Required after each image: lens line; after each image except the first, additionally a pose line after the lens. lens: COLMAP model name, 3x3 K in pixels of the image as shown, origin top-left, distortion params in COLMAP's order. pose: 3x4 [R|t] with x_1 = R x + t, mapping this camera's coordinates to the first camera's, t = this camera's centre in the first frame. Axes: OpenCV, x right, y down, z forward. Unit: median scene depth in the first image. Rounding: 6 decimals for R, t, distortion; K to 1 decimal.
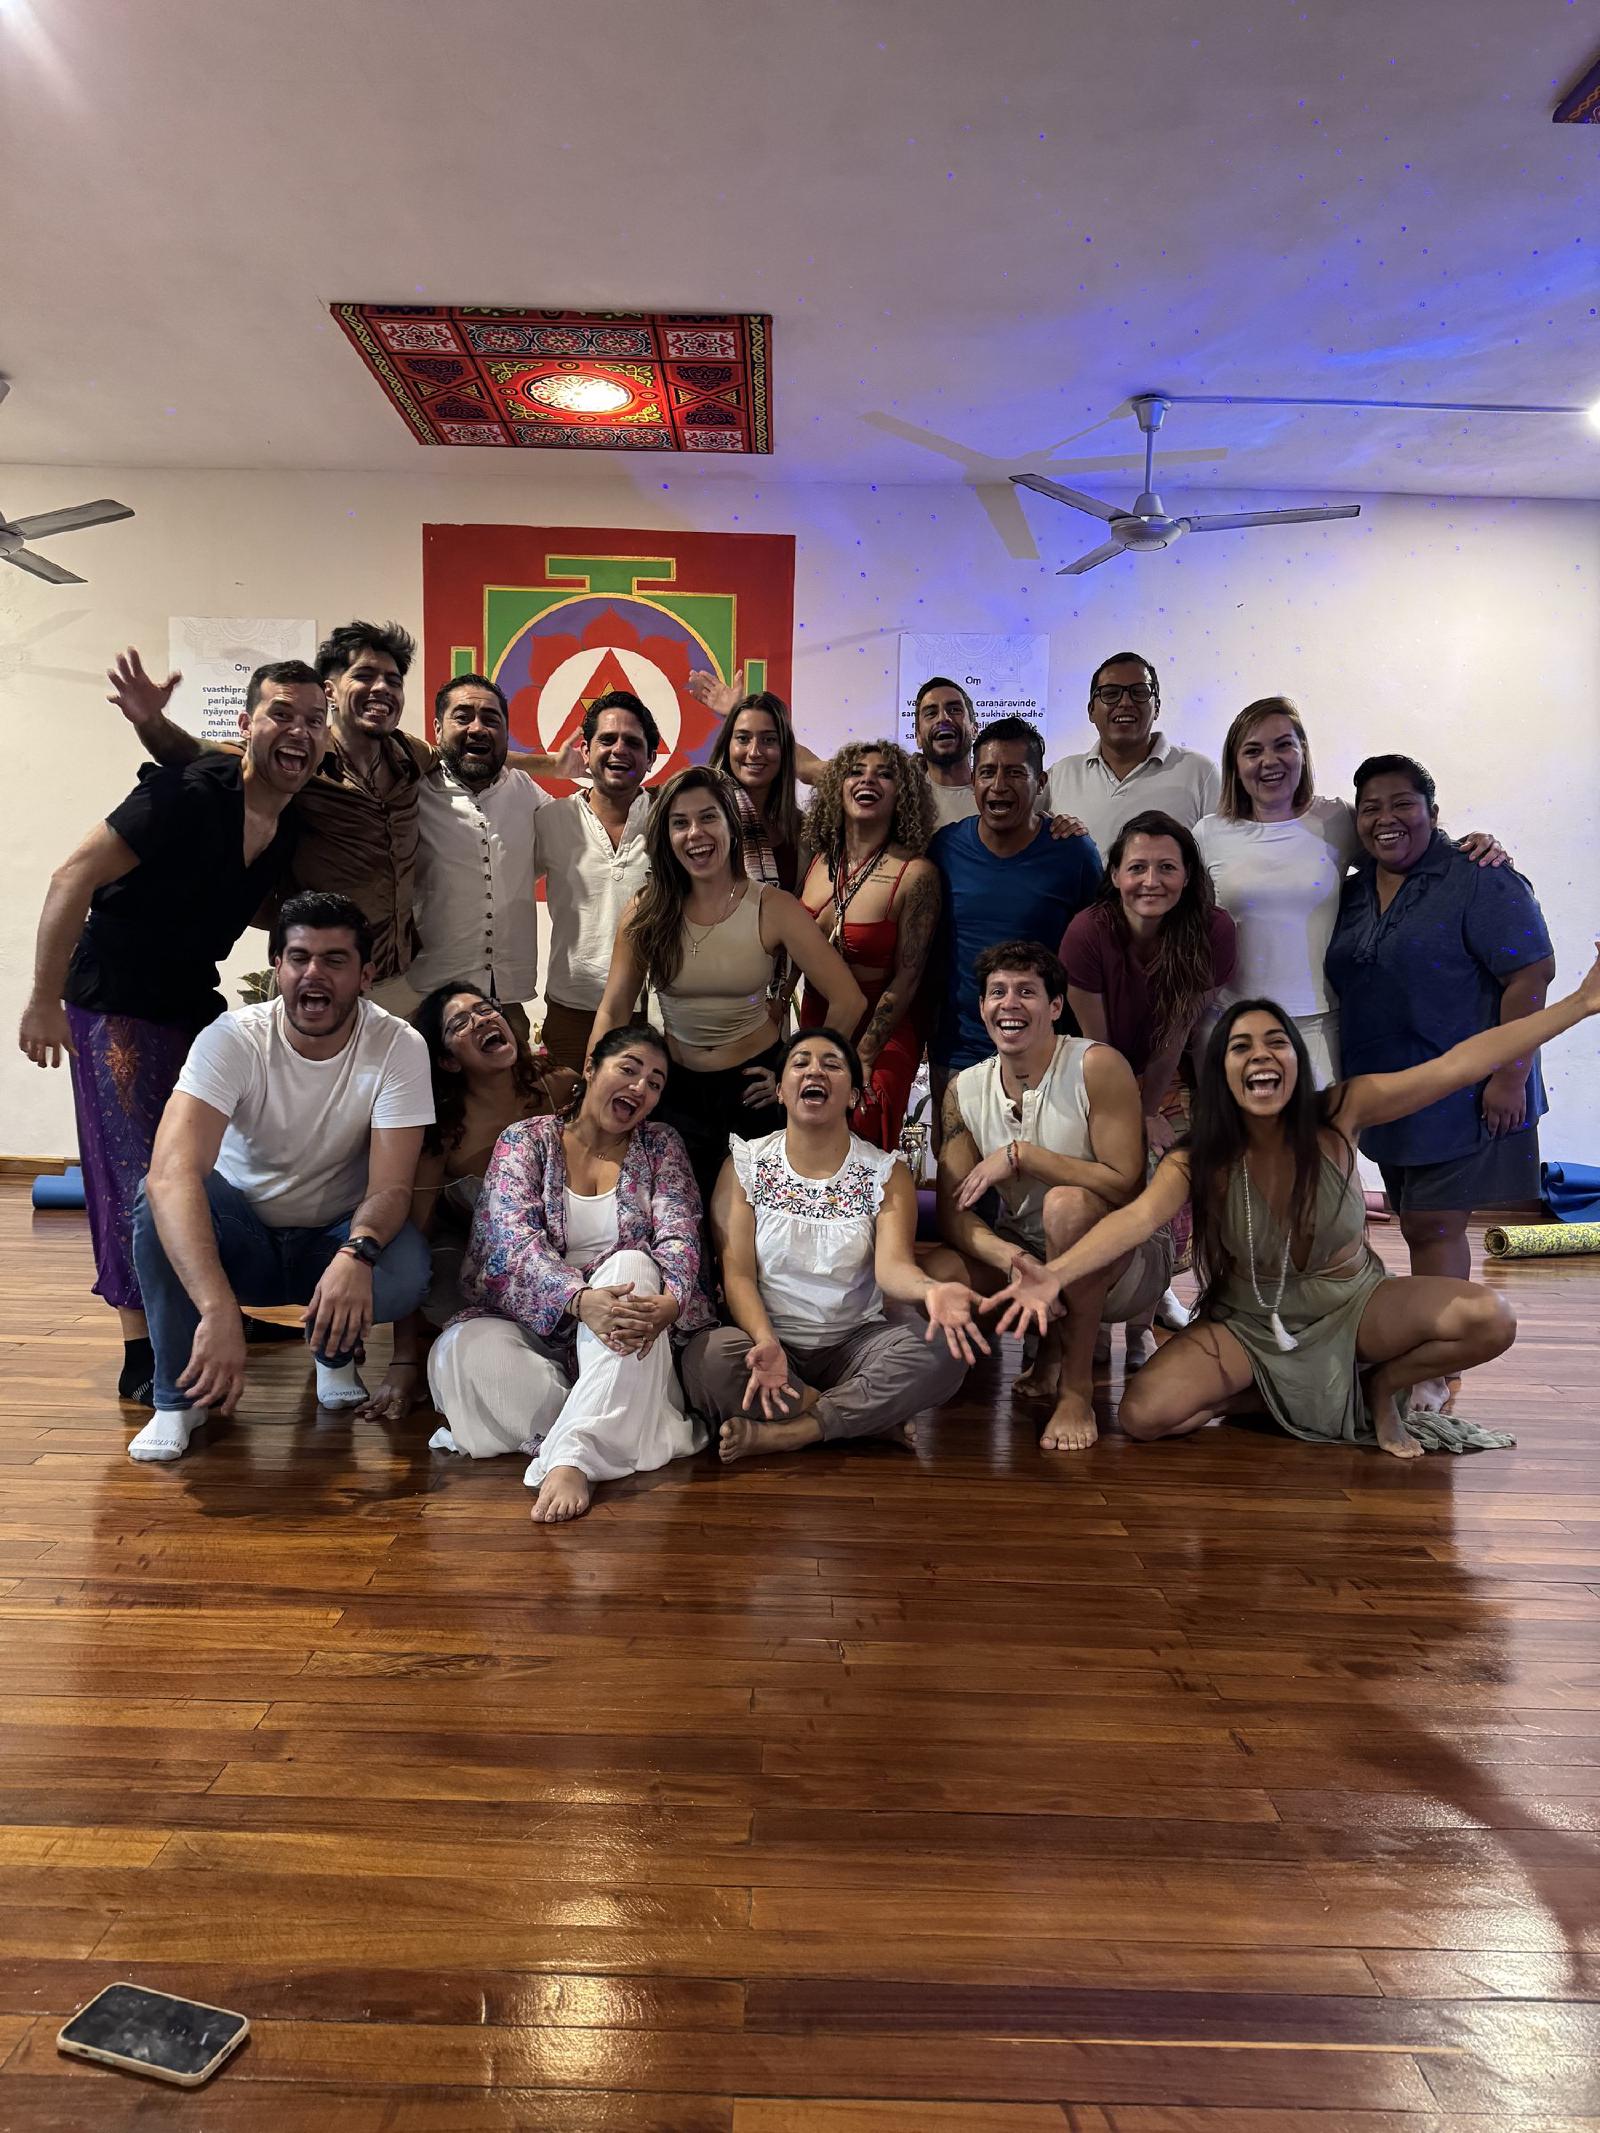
lens RADIAL K [[1460.9, 0, 800.0], [0, 1460.9, 1066.5], [0, 0, 1]] dist [0.046274, -0.002810]
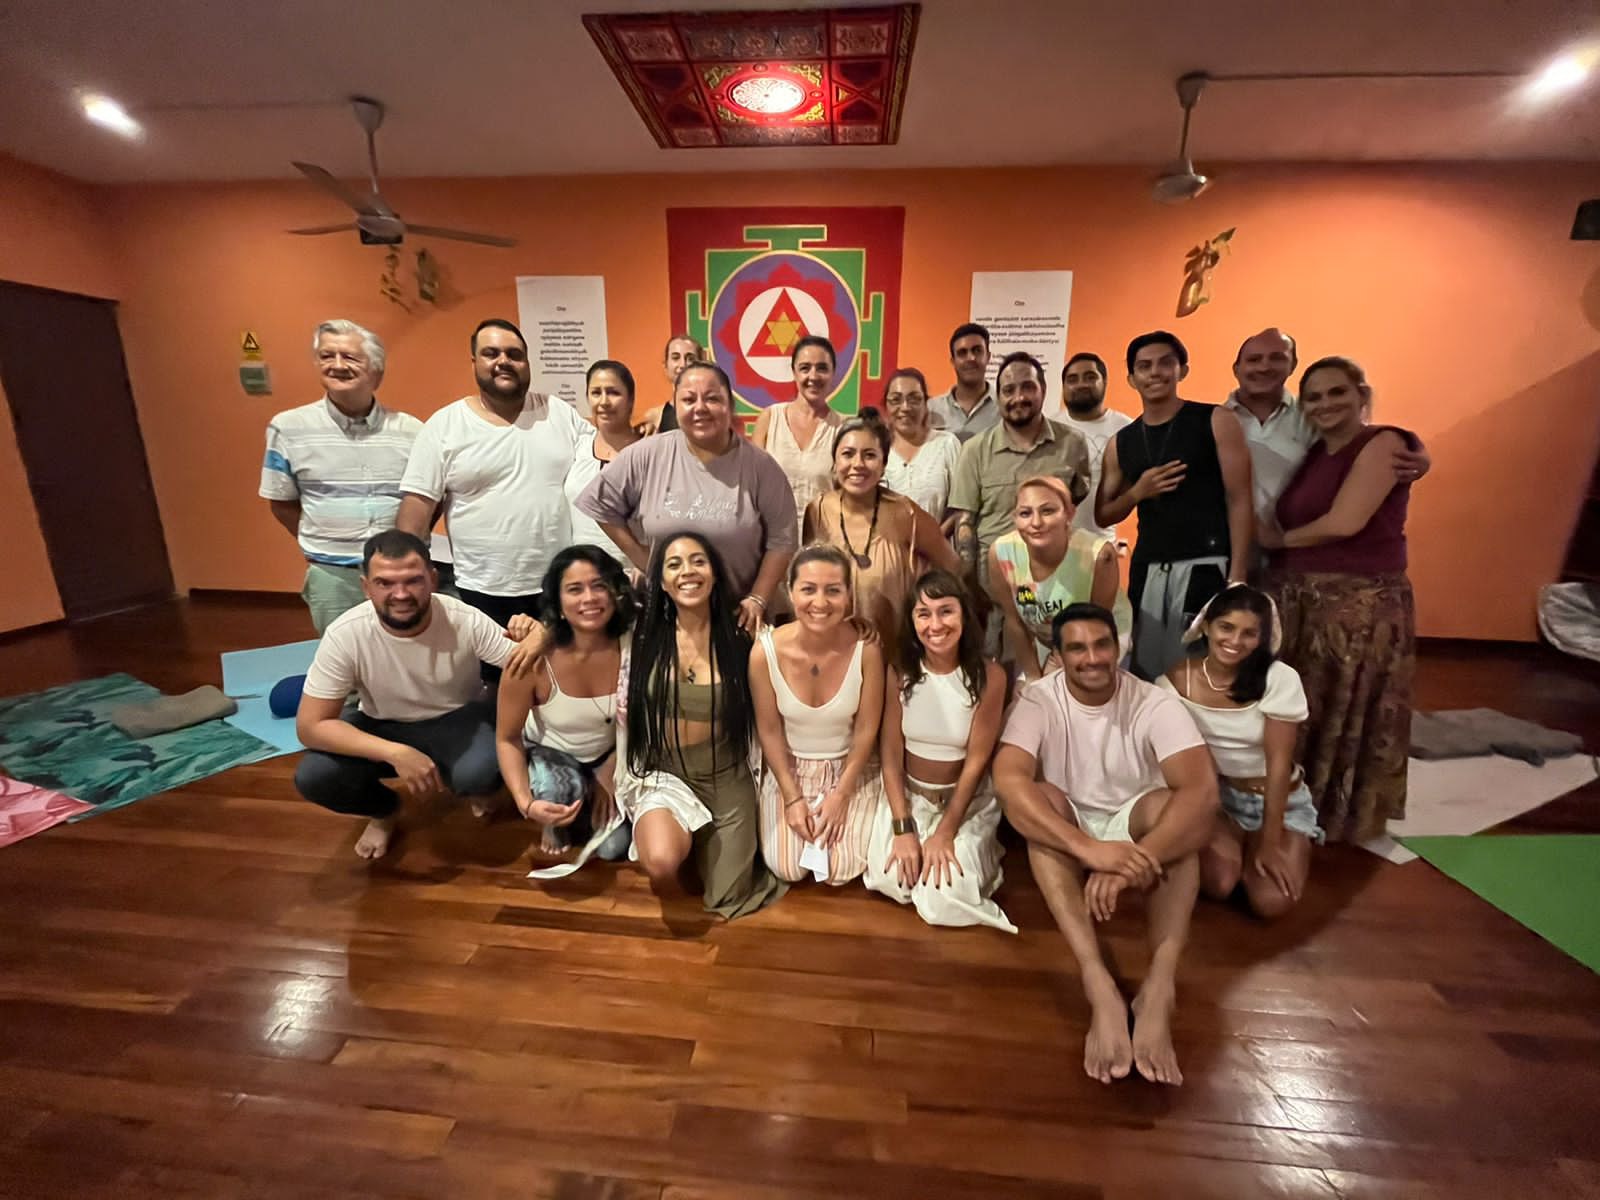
lens RADIAL K [[651.6, 0, 802.8], [0, 651.6, 604.3], [0, 0, 1]] dist [-0.001228, -0.000041]
pose [[0.996636, 0.010685, -0.081253, -0.061760], [0.003649, 0.984697, 0.174239, -0.090479], [0.081871, -0.173950, 0.981345, 0.319394]]
